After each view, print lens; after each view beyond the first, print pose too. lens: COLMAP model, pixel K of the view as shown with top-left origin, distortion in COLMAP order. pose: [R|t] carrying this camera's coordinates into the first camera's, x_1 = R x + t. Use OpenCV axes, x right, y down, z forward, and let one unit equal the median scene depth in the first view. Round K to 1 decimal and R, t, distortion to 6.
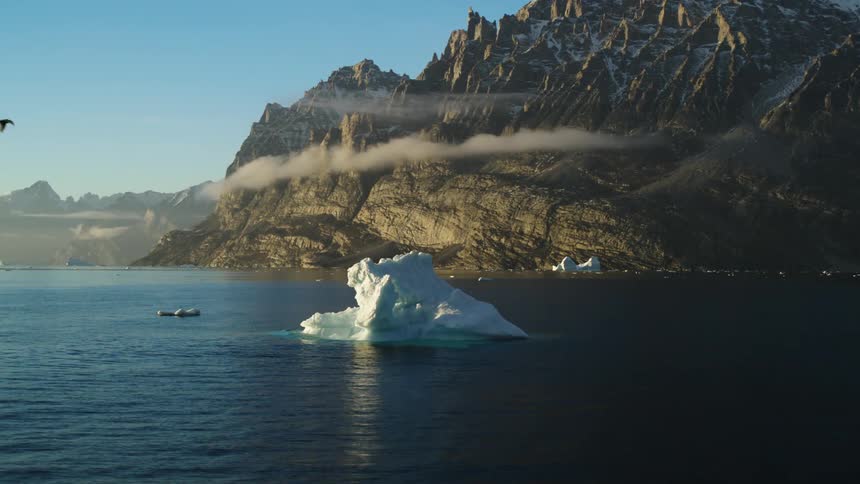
lens RADIAL K [[1392.0, 0, 428.0], [0, 1392.0, 247.5], [0, 0, 1]] dist [-0.034213, 0.000000]
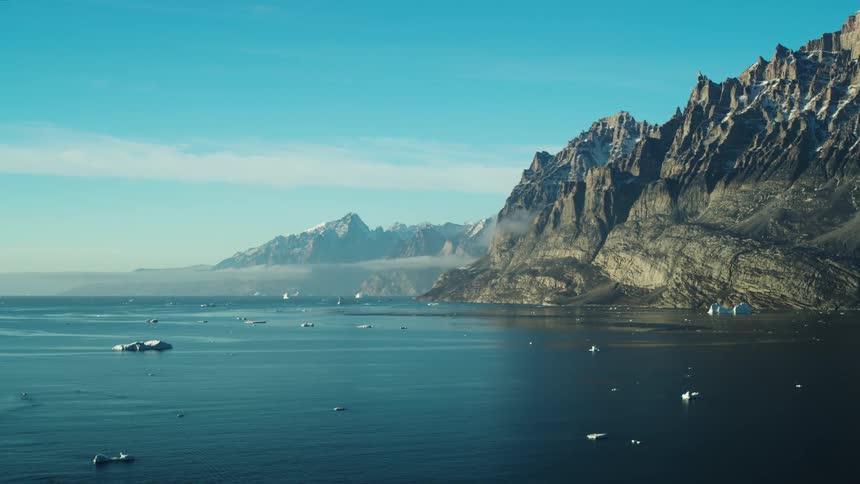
lens RADIAL K [[1449.4, 0, 431.2], [0, 1449.4, 243.8], [0, 0, 1]] dist [-0.034999, 0.000000]
pose [[0.975208, -0.015729, -0.220731, 0.084035], [0.012067, 0.999766, -0.017930, -0.015534], [0.220961, 0.014822, 0.975170, -0.216378]]
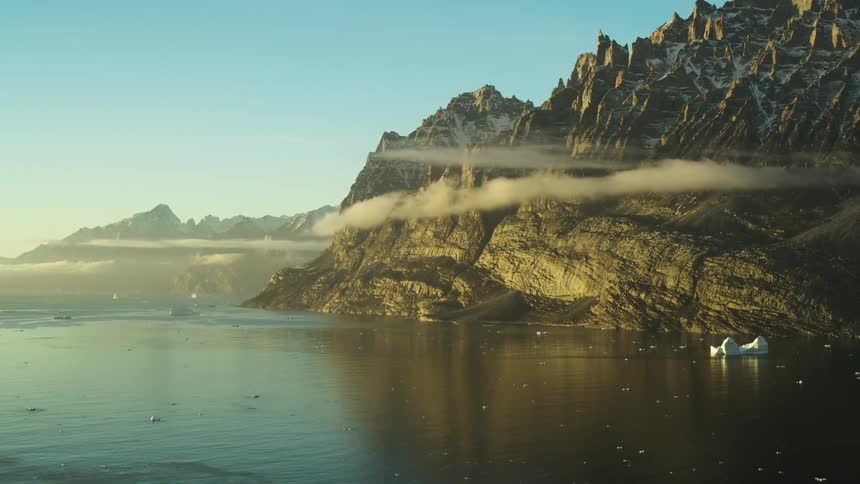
lens RADIAL K [[1392.0, 0, 430.3], [0, 1392.0, 240.1], [0, 0, 1]] dist [-0.034213, 0.000000]
pose [[0.996318, -0.006445, -0.085497, -0.004012], [0.005126, 0.999865, -0.015633, -0.021504], [0.085586, 0.015137, 0.996216, 0.079521]]
